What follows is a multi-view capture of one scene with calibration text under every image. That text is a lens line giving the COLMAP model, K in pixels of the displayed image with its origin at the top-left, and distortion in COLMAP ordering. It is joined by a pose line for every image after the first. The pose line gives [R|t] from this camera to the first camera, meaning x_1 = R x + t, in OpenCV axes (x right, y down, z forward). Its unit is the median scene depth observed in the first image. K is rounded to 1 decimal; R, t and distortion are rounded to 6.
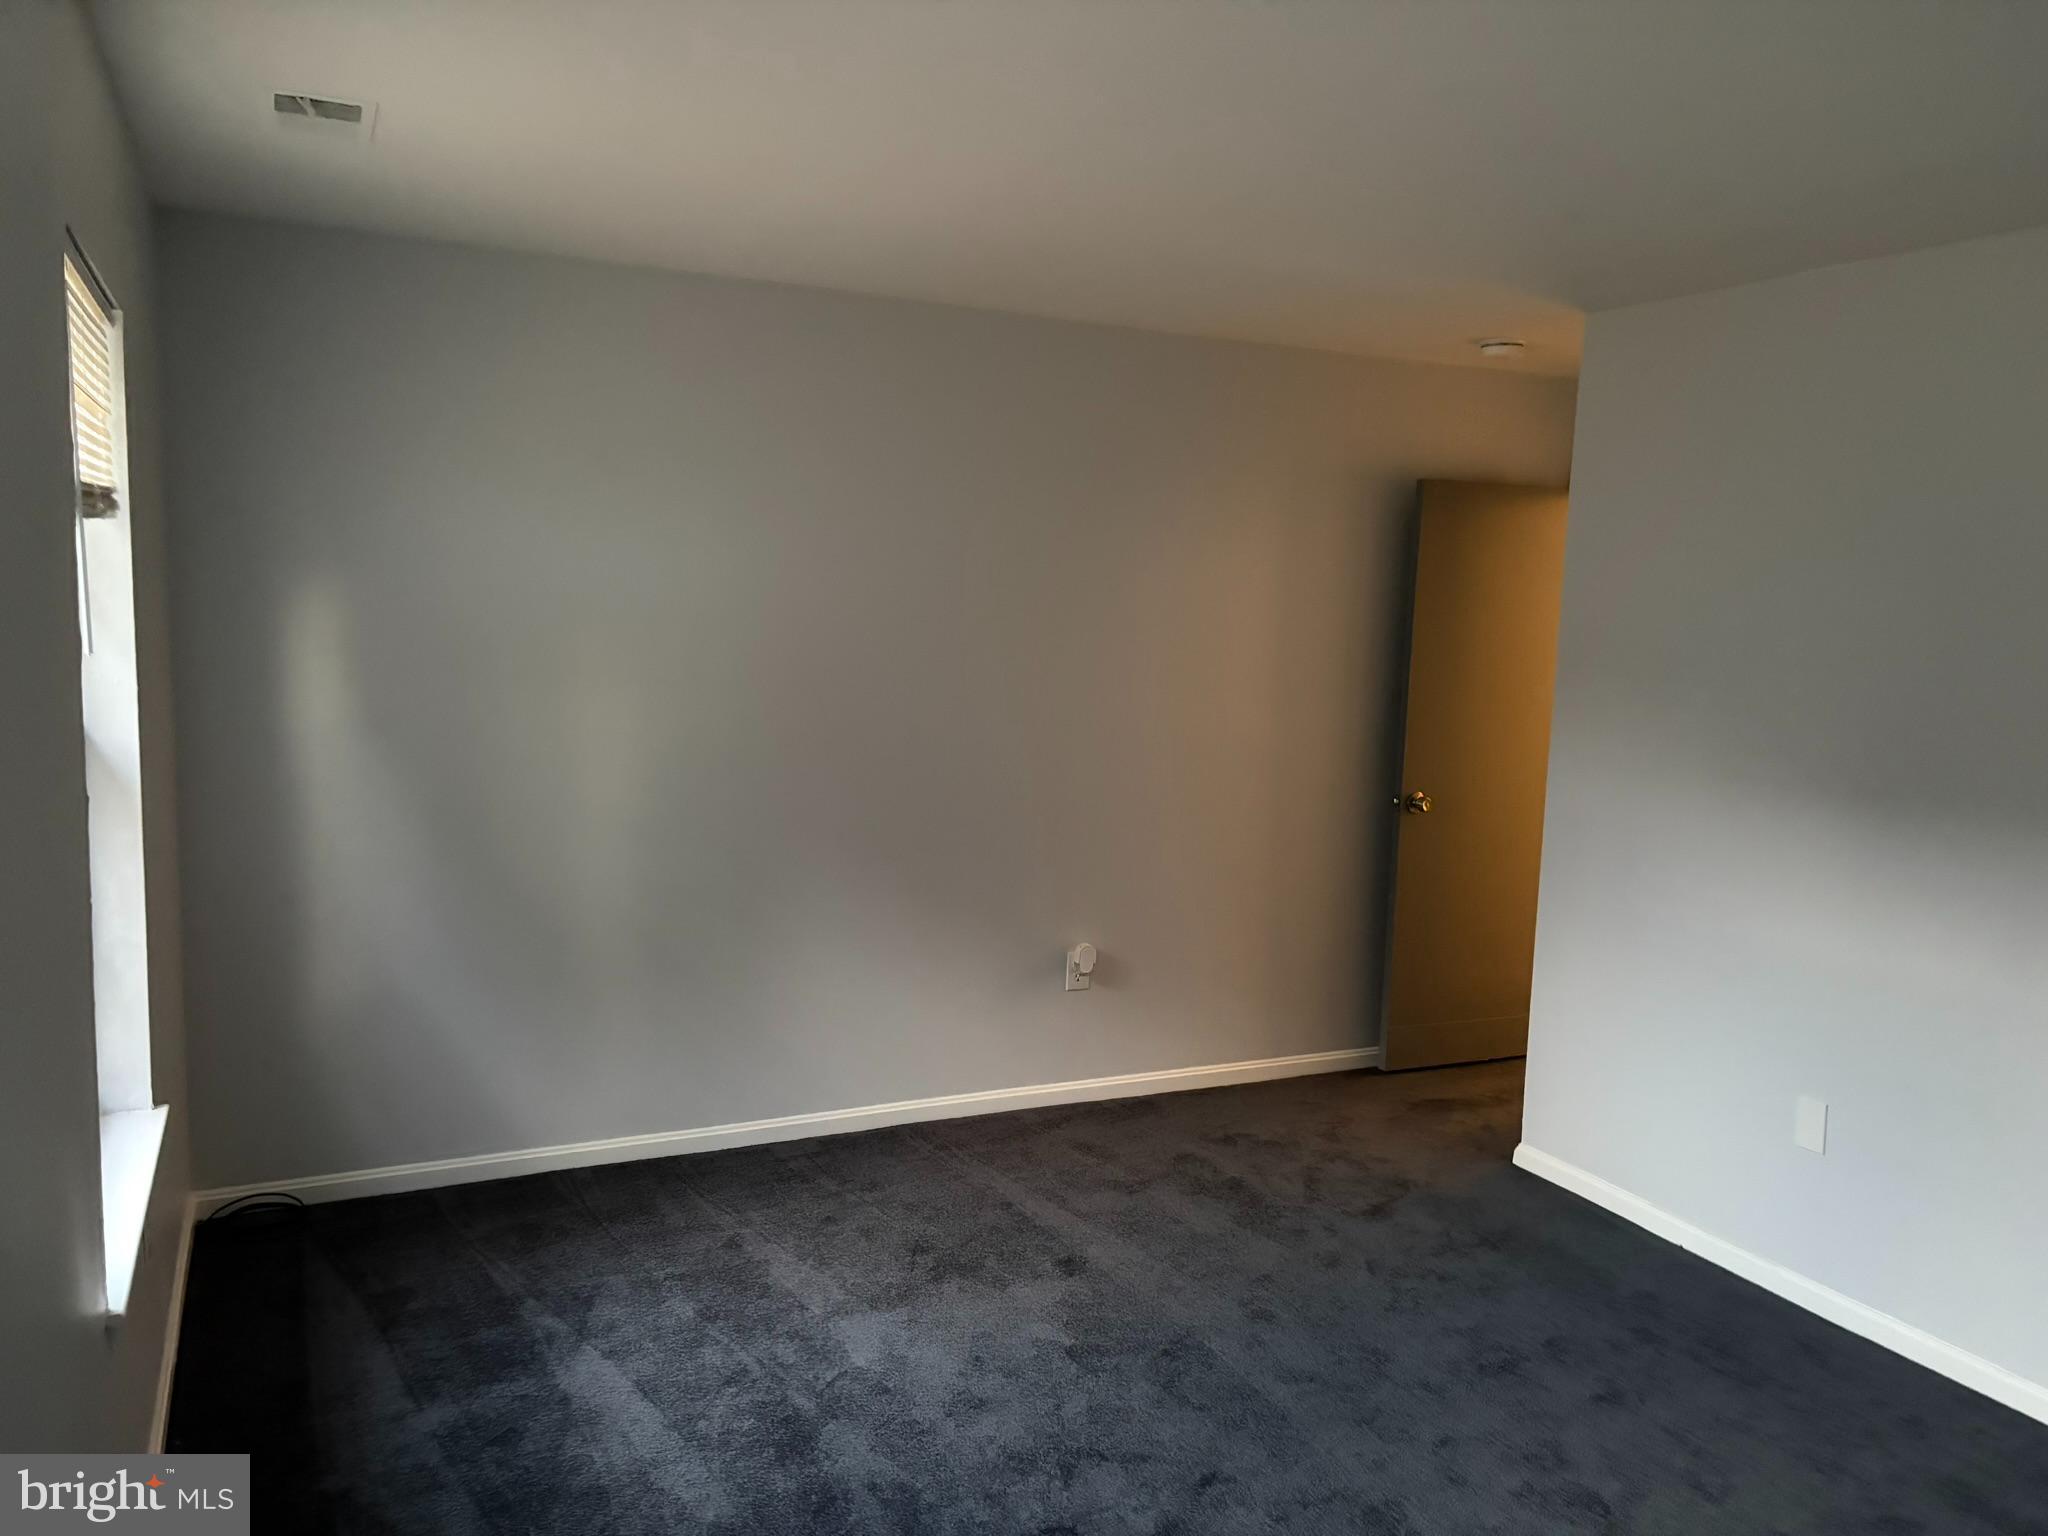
lens RADIAL K [[1543.8, 0, 1028.8], [0, 1543.8, 766.6], [0, 0, 1]] dist [0.056168, -0.063140]
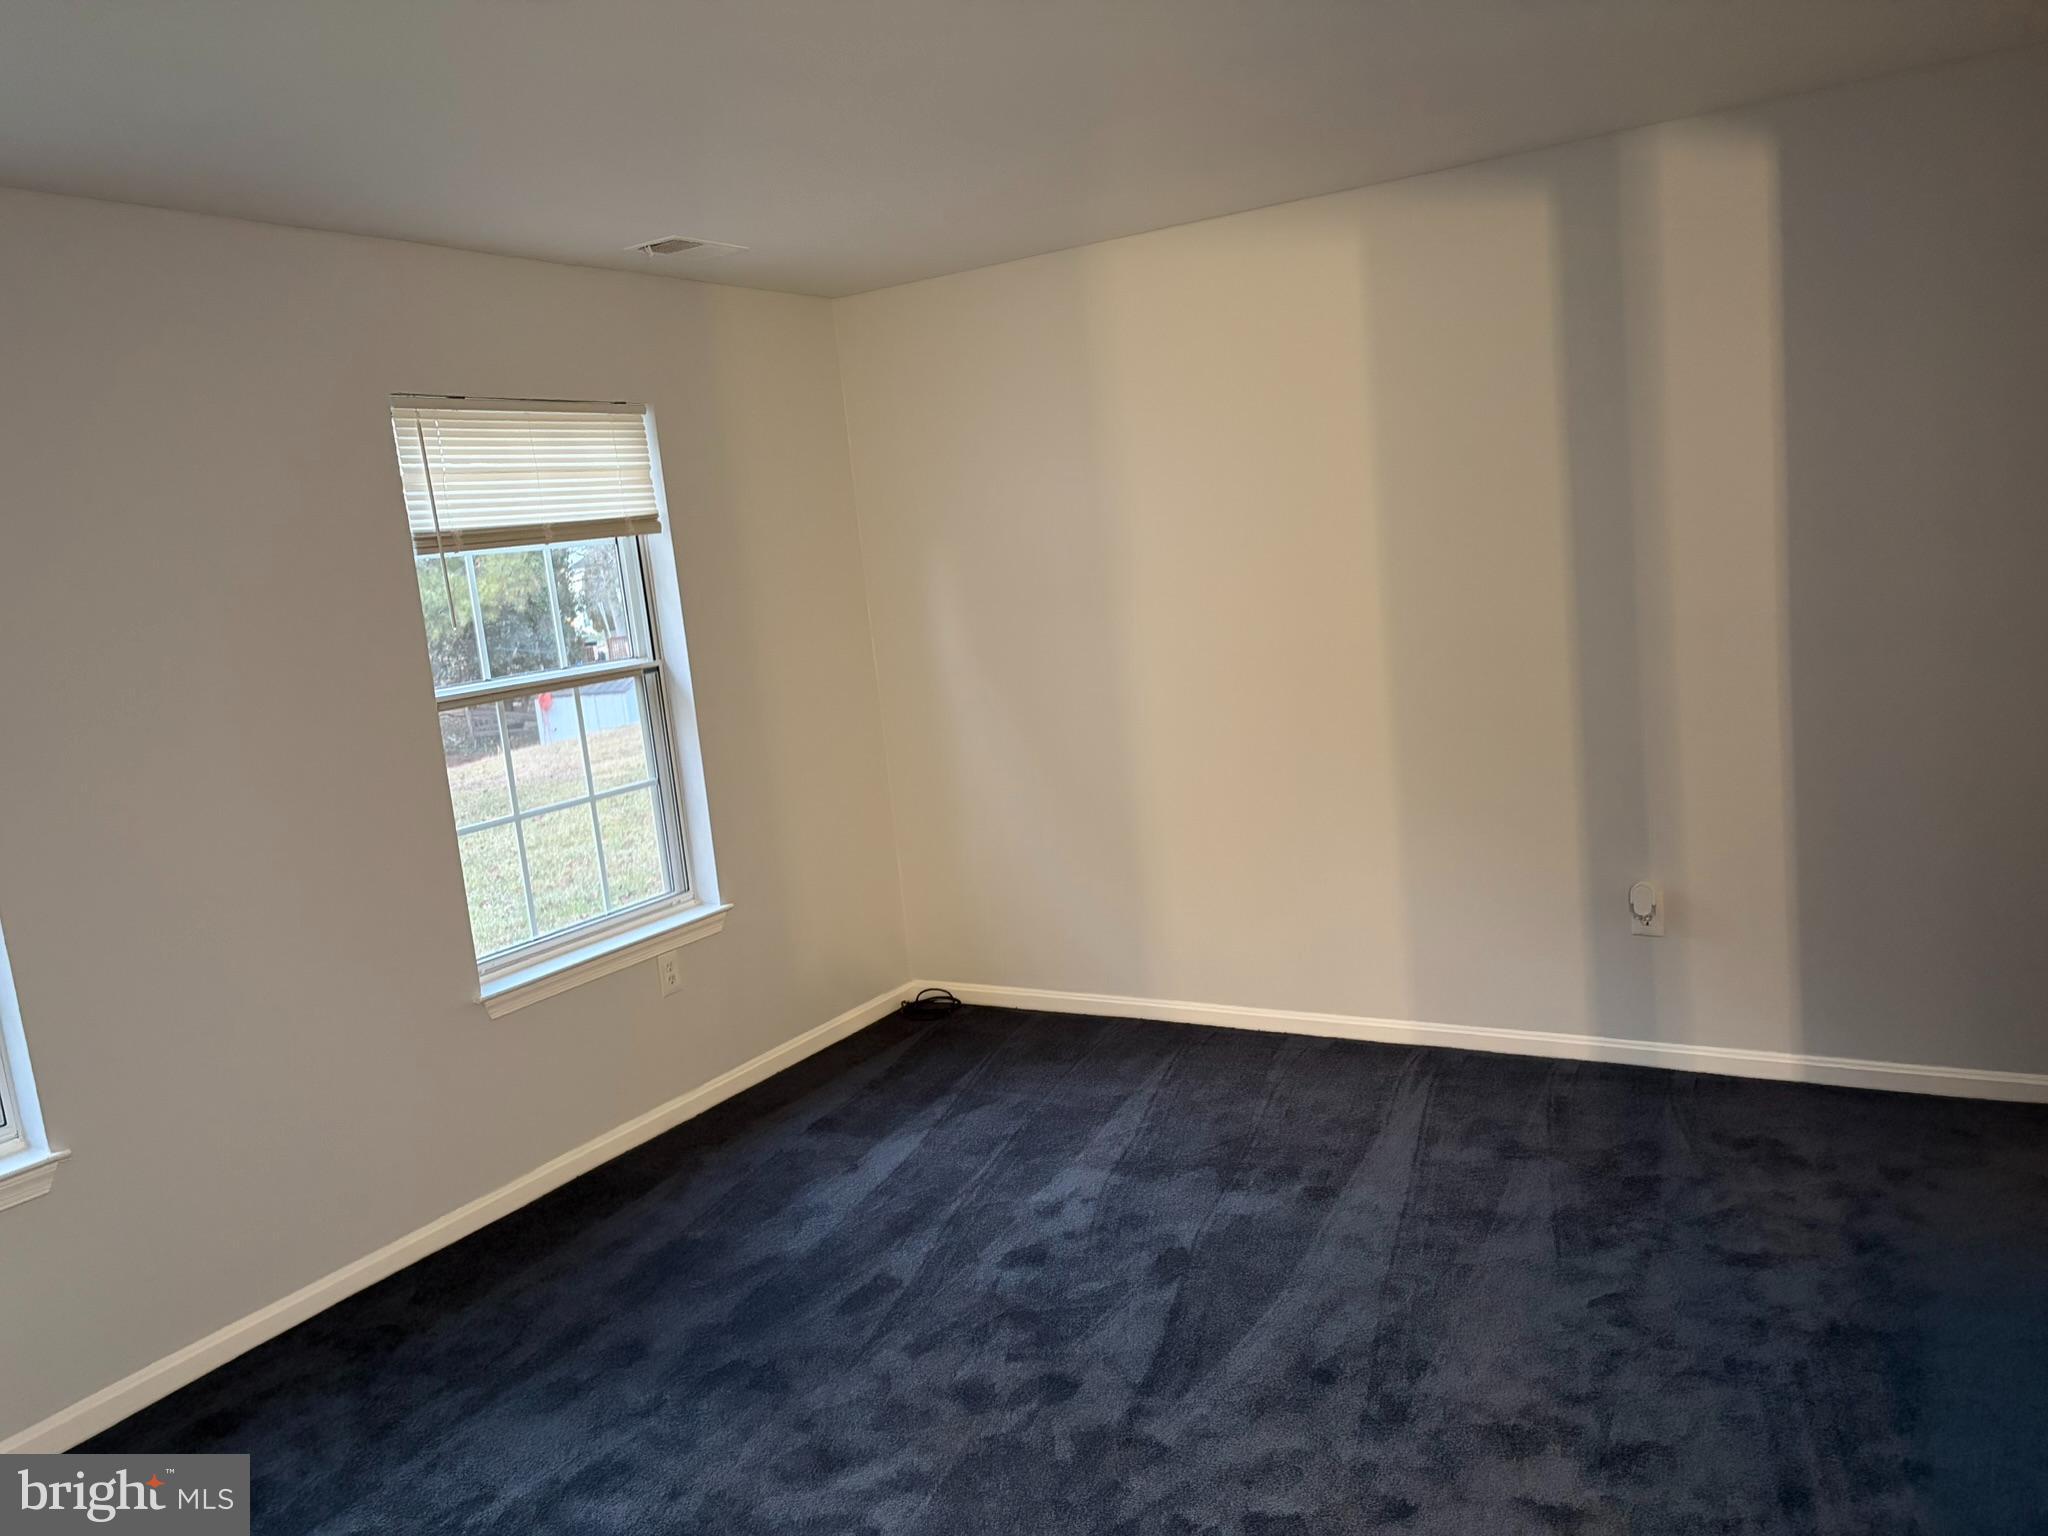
lens RADIAL K [[1517.3, 0, 1028.2], [0, 1517.3, 795.8], [0, 0, 1]] dist [0.078034, -0.113569]
pose [[0.549063, 0.052478, -0.834132, 0.709859], [0.016782, 0.997133, 0.073779, -0.000406], [0.835613, -0.054508, 0.546608, 0.338101]]
